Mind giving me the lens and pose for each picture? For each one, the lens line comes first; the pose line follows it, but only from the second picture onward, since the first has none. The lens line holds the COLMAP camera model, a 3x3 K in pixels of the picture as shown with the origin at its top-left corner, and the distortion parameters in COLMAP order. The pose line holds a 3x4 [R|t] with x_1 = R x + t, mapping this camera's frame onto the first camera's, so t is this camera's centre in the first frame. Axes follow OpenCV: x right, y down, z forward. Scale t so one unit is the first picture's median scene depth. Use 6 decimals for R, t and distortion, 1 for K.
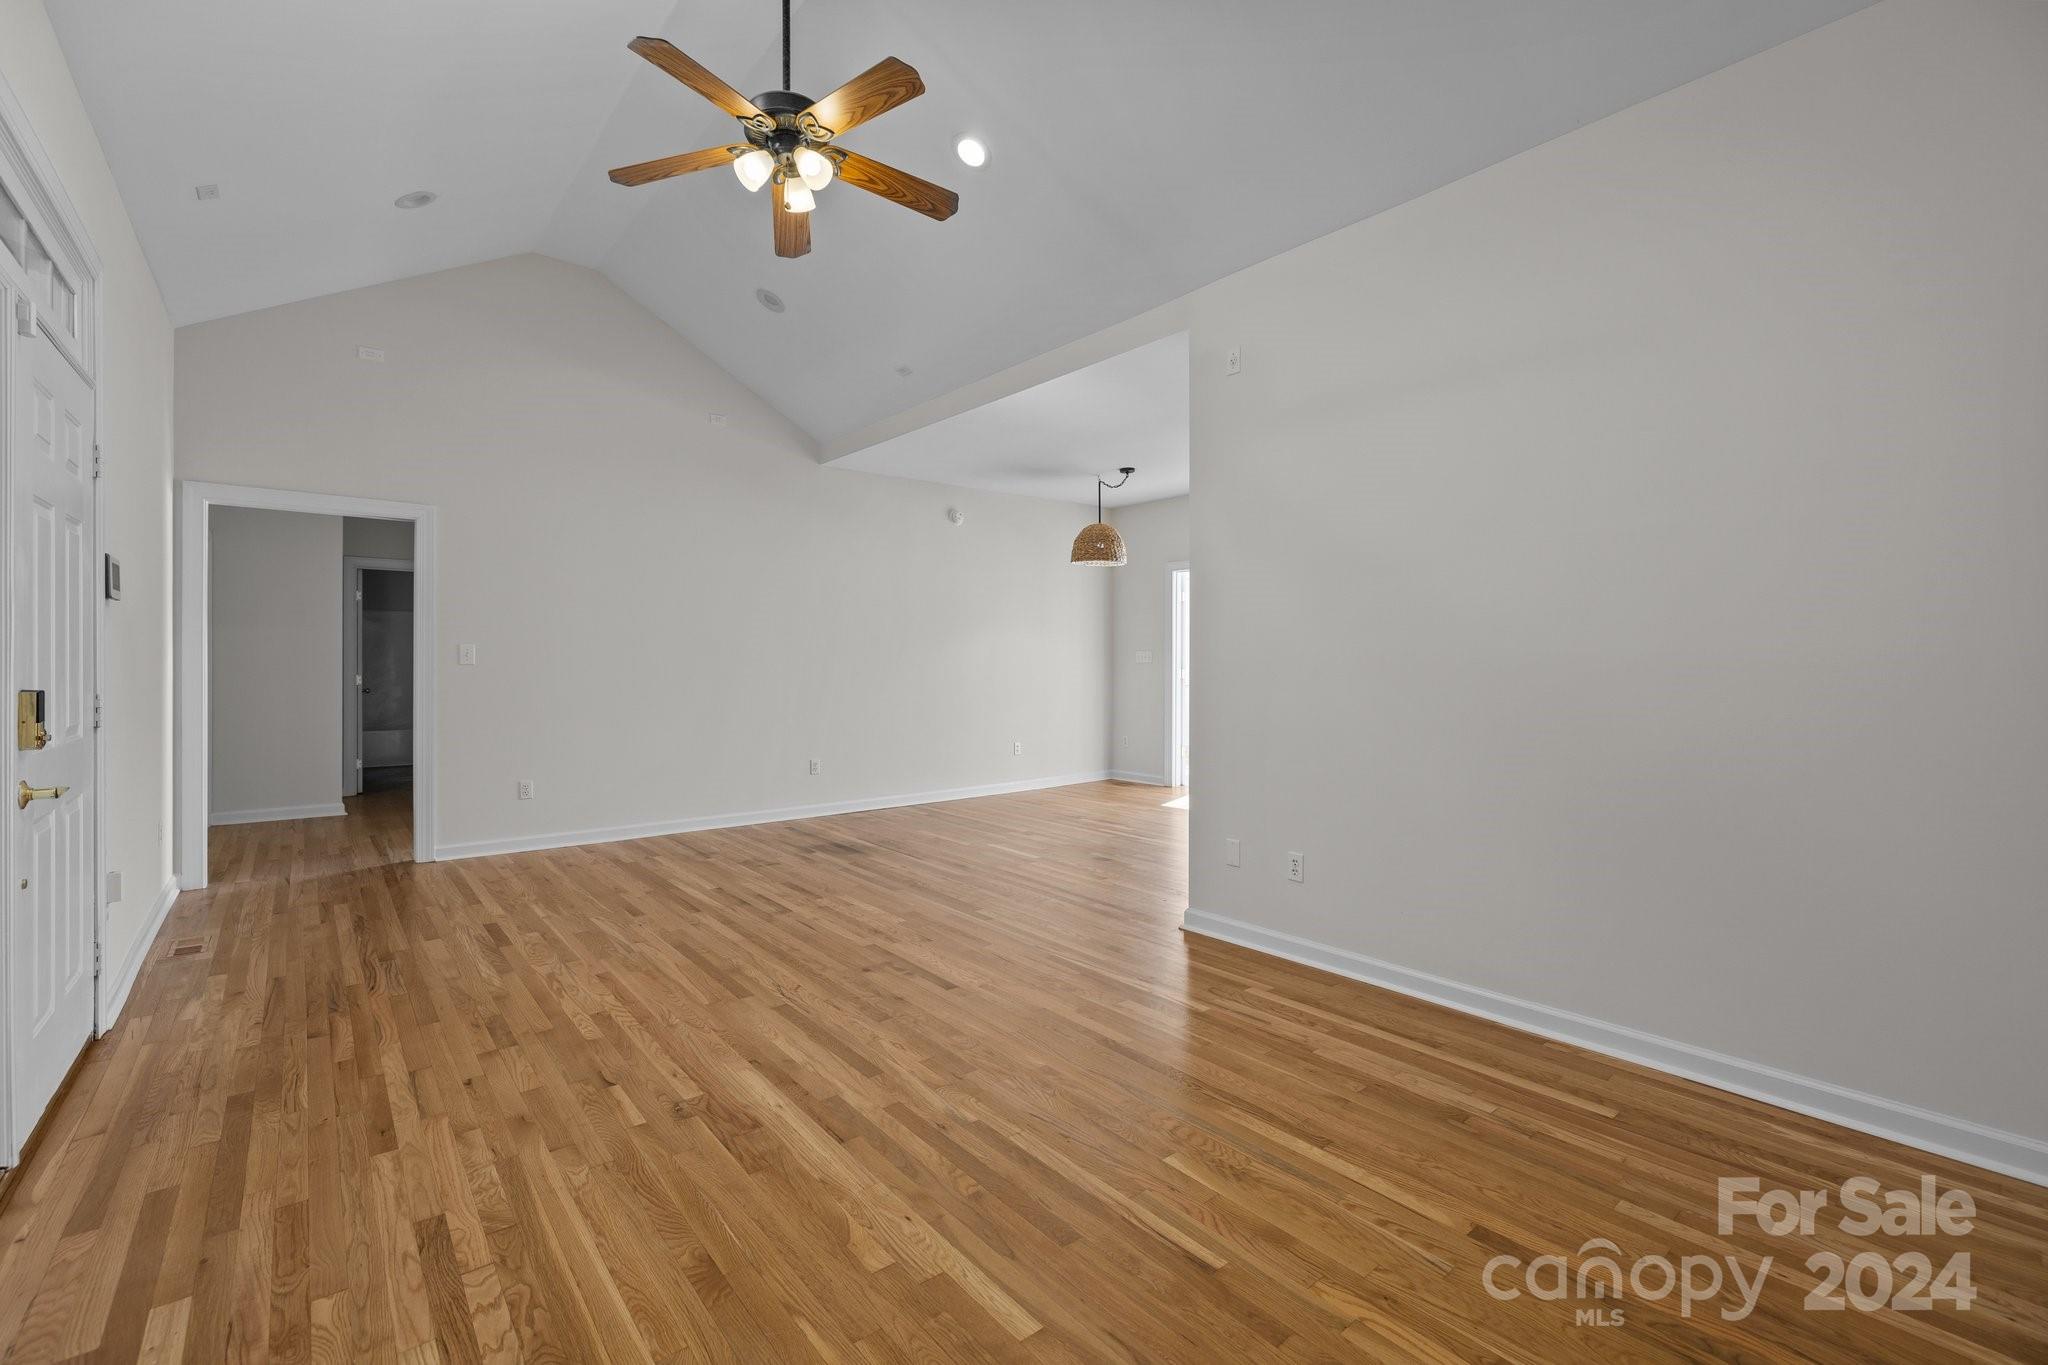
lens RADIAL K [[886.6, 0, 1020.2], [0, 886.6, 646.3], [0, 0, 1]] dist [-0.008368, -0.000195]
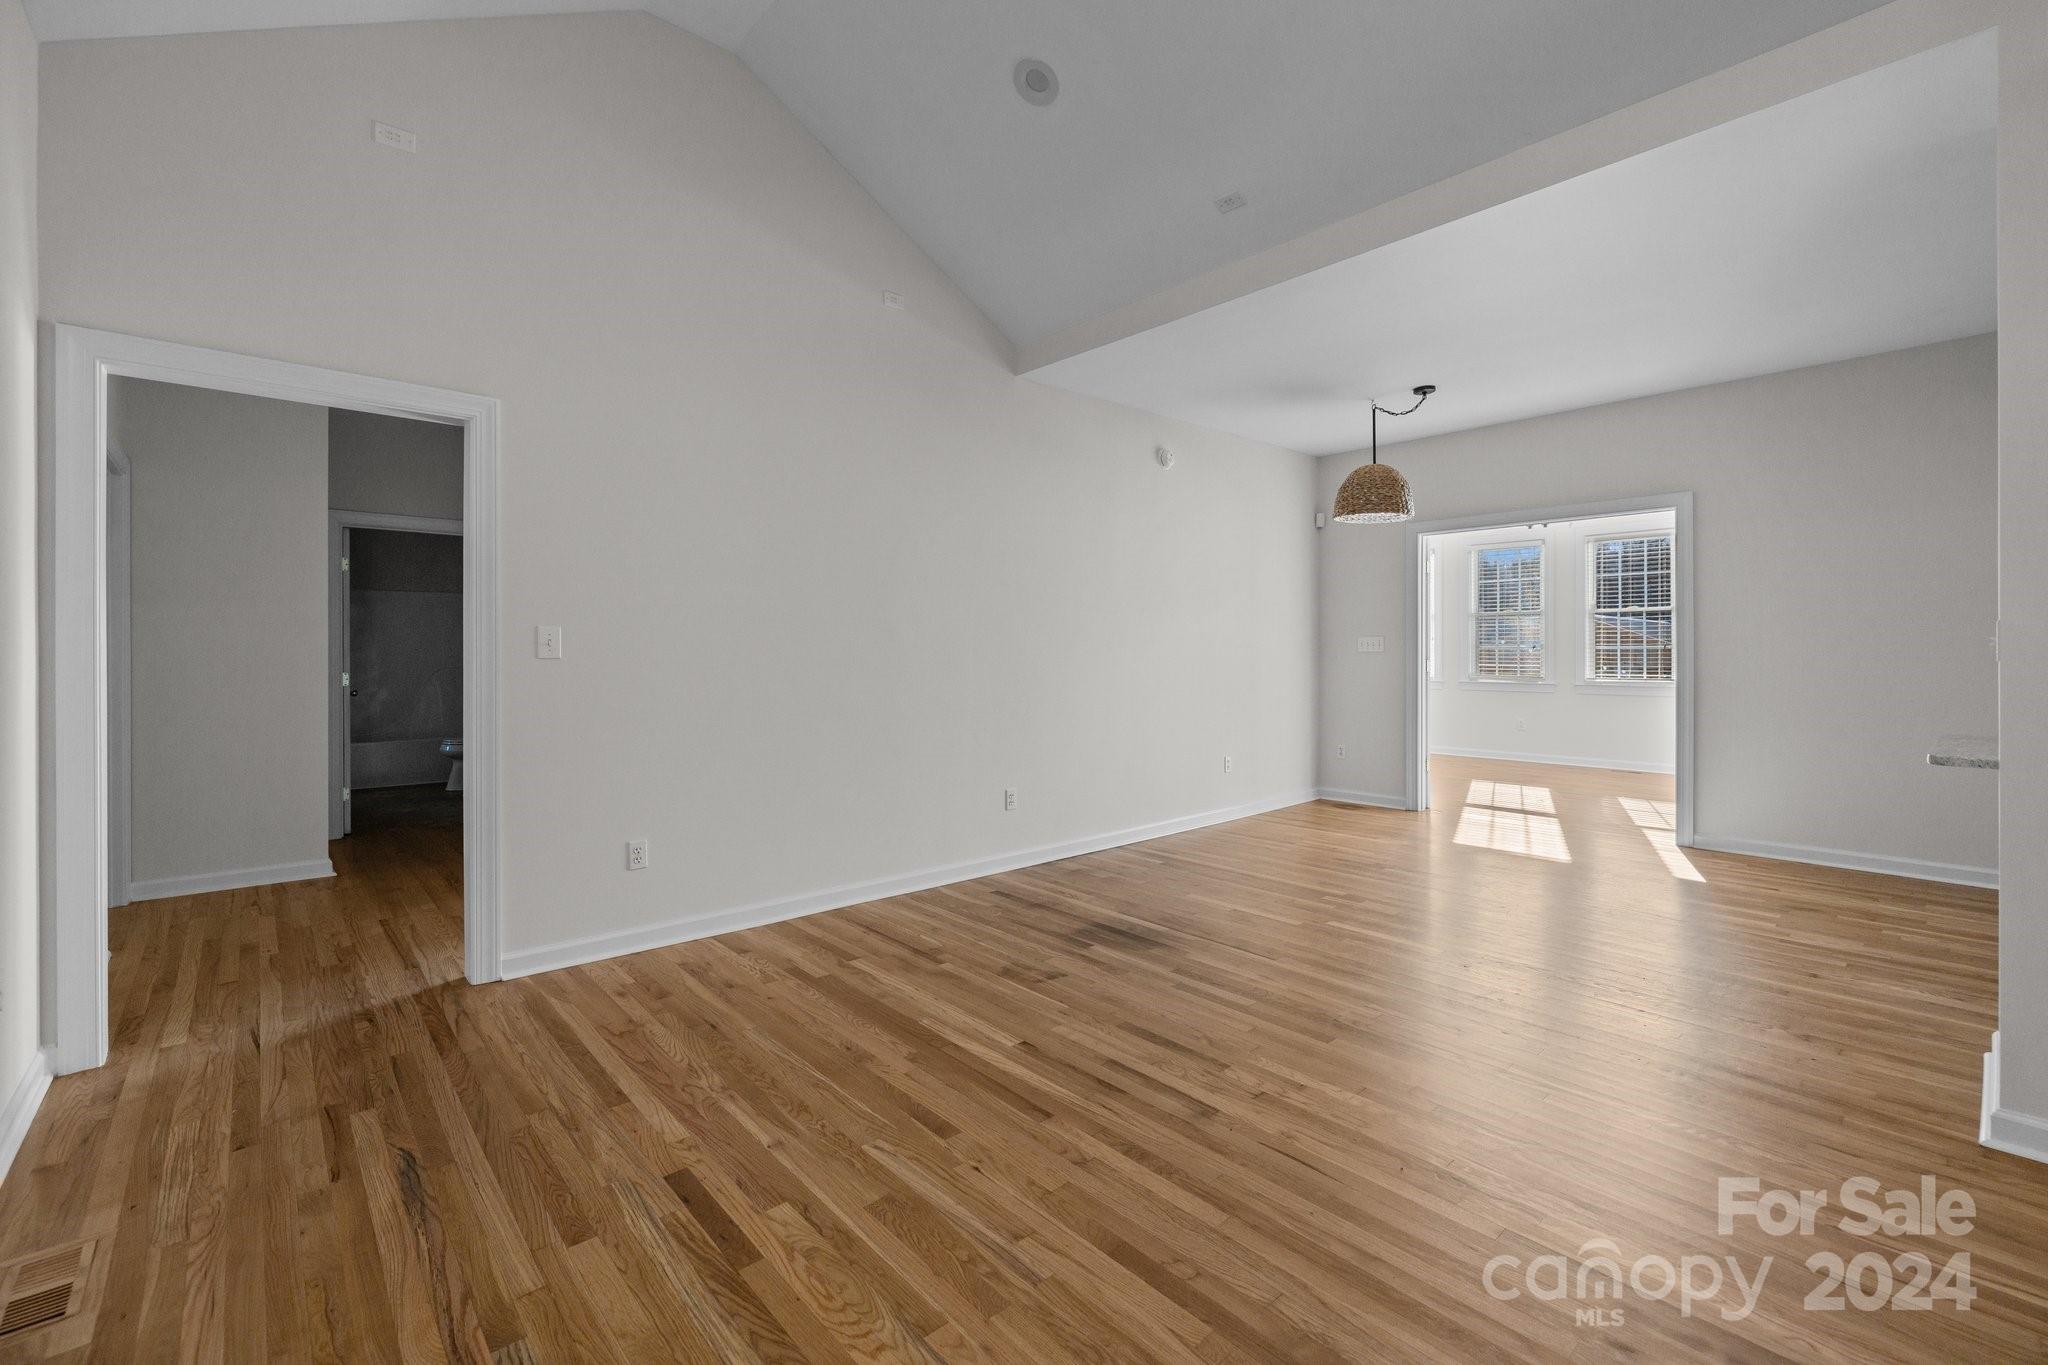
lens RADIAL K [[871.0, 0, 1011.9], [0, 871.0, 640.0], [0, 0, 1]] dist [-0.004202, -0.000298]
pose [[0.999364, -0.003420, 0.035502, -0.334133], [0.003247, 0.999983, 0.004933, 0.005504], [-0.035518, -0.004815, 0.999357, 0.390962]]
